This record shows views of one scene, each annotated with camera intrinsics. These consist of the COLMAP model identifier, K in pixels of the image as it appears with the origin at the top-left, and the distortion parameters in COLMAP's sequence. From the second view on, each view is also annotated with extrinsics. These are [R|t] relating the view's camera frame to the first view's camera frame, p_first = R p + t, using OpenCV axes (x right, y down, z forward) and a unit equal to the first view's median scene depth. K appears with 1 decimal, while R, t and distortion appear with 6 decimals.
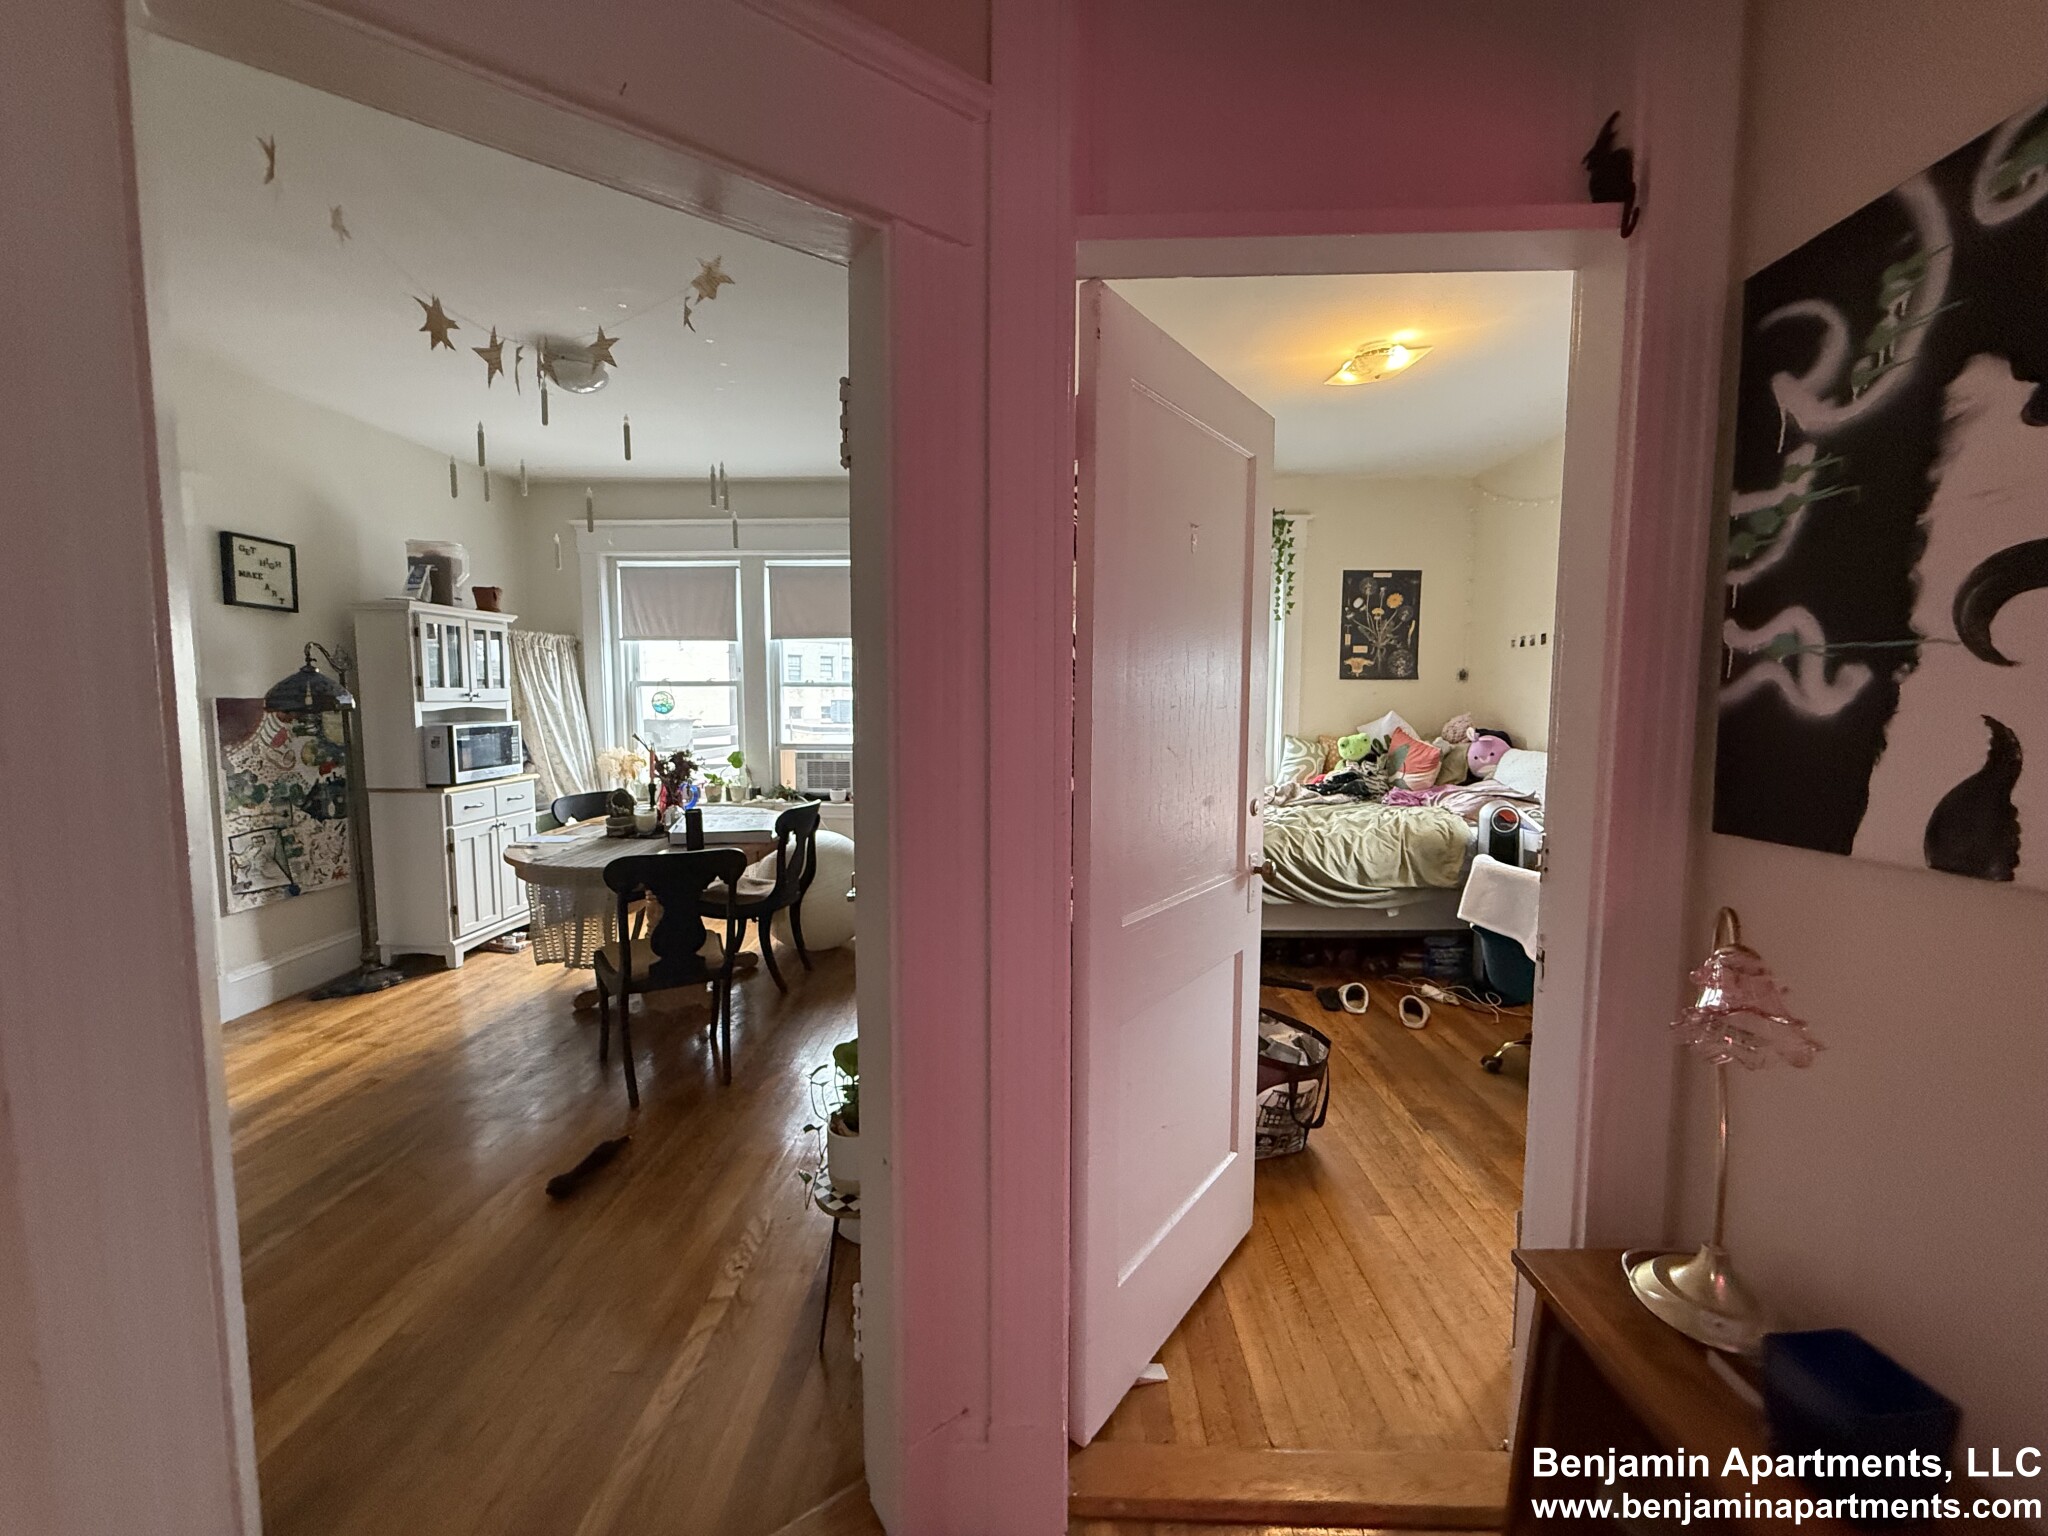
lens RADIAL K [[818.7, 0, 1019.1], [0, 818.7, 766.7], [0, 0, 1]] dist [-0.000368, -0.000481]
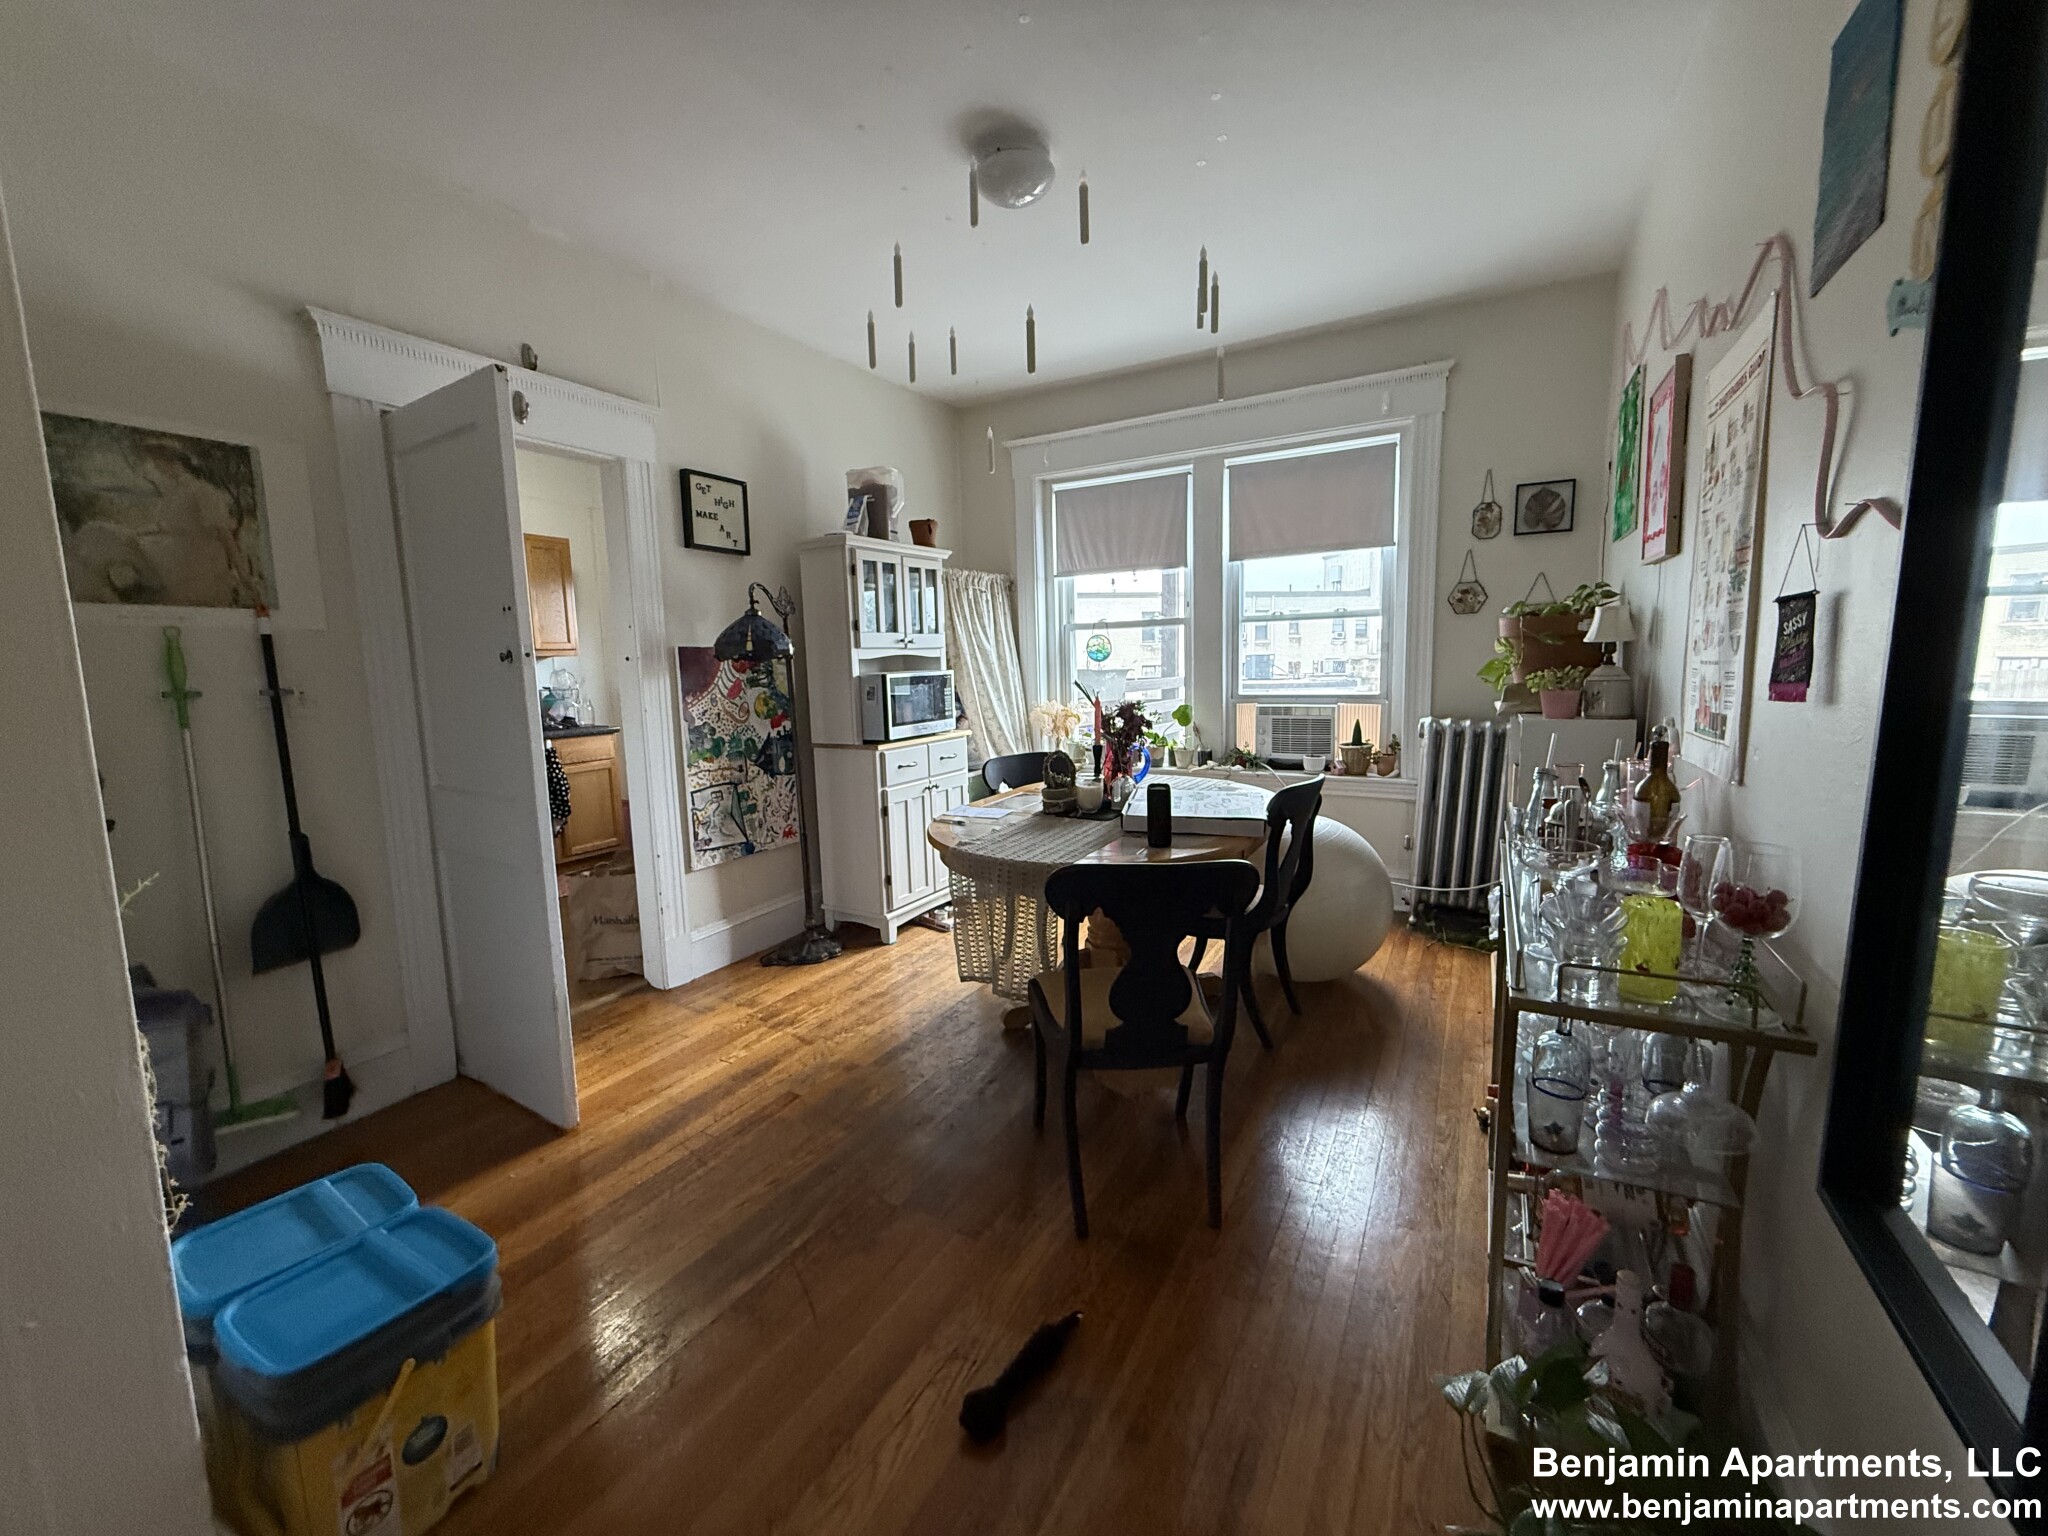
lens RADIAL K [[818.7, 0, 1016.2], [0, 818.7, 766.7], [0, 0, 1]] dist [-0.000368, -0.000481]
pose [[0.883878, 0.033351, -0.466527, -0.155851], [-0.009969, 0.998571, 0.052498, 0.001684], [0.467611, -0.041751, 0.882948, 0.287150]]
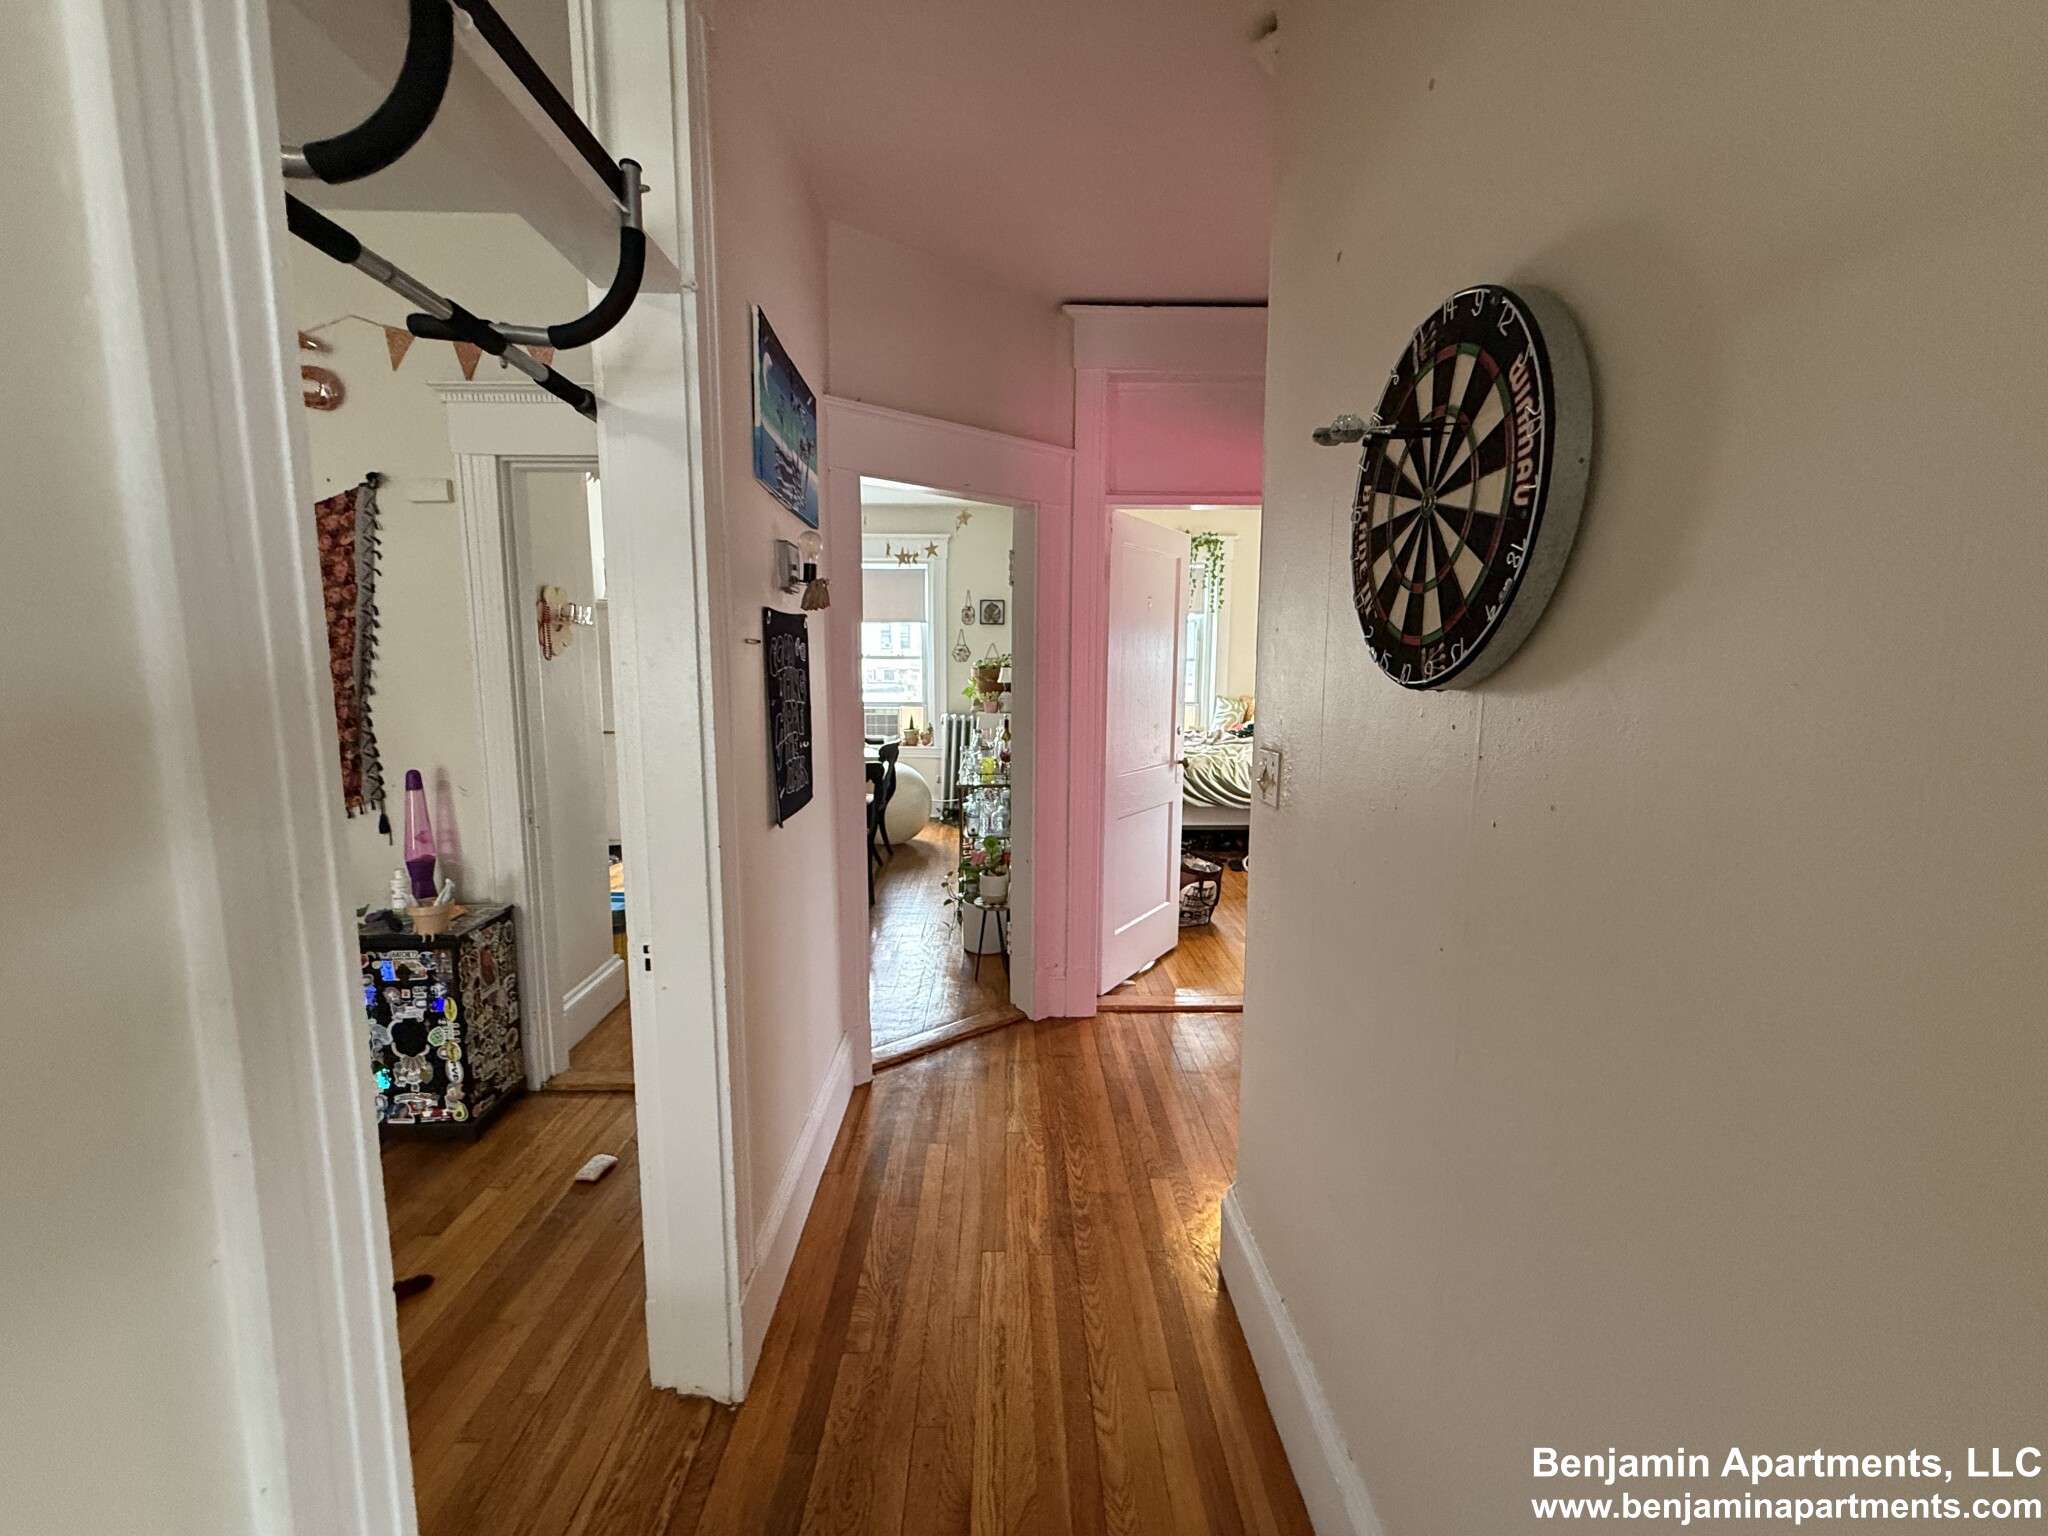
lens RADIAL K [[818.7, 0, 1030.1], [0, 818.7, 770.3], [0, 0, 1]] dist [-0.000368, -0.000481]
pose [[0.998198, -0.003520, 0.059904, -0.100150], [0.000485, 0.998718, 0.050612, 0.022543], [-0.060005, -0.050492, 0.996920, -0.496735]]
